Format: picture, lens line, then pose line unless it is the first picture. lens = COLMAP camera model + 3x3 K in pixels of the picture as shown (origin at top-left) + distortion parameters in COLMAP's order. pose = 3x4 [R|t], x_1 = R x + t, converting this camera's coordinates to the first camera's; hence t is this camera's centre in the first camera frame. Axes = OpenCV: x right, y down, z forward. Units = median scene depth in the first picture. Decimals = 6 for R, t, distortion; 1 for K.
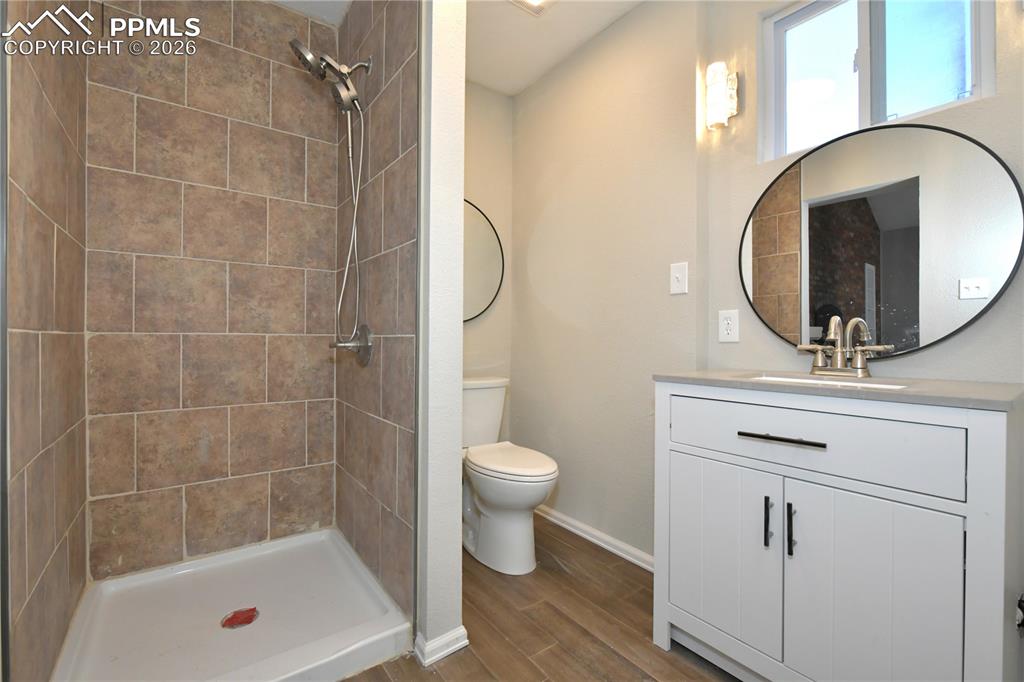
lens RADIAL K [[446.8, 0, 508.5], [0, 446.8, 339.8], [0, 0, 1]] dist [-0.001619, -0.000332]
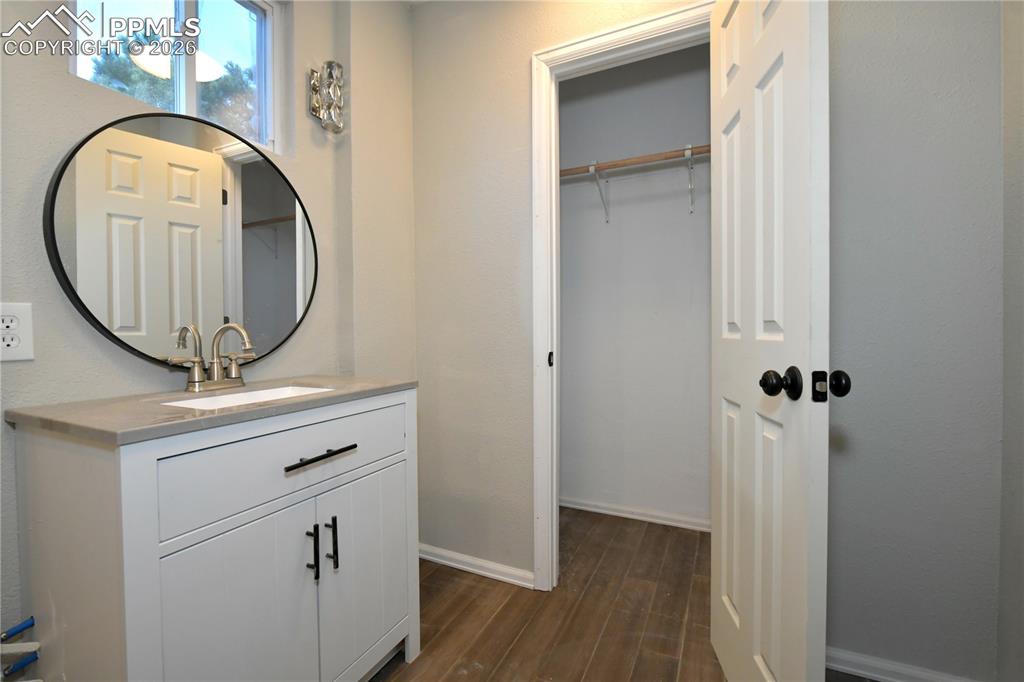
lens RADIAL K [[446.8, 0, 508.5], [0, 446.8, 339.8], [0, 0, 1]] dist [-0.001619, -0.000332]
pose [[-0.457049, 0.003446, 0.889435, -0.325079], [0.013911, 0.999898, 0.003274, -0.016514], [-0.889333, 0.013870, -0.457050, 0.849468]]
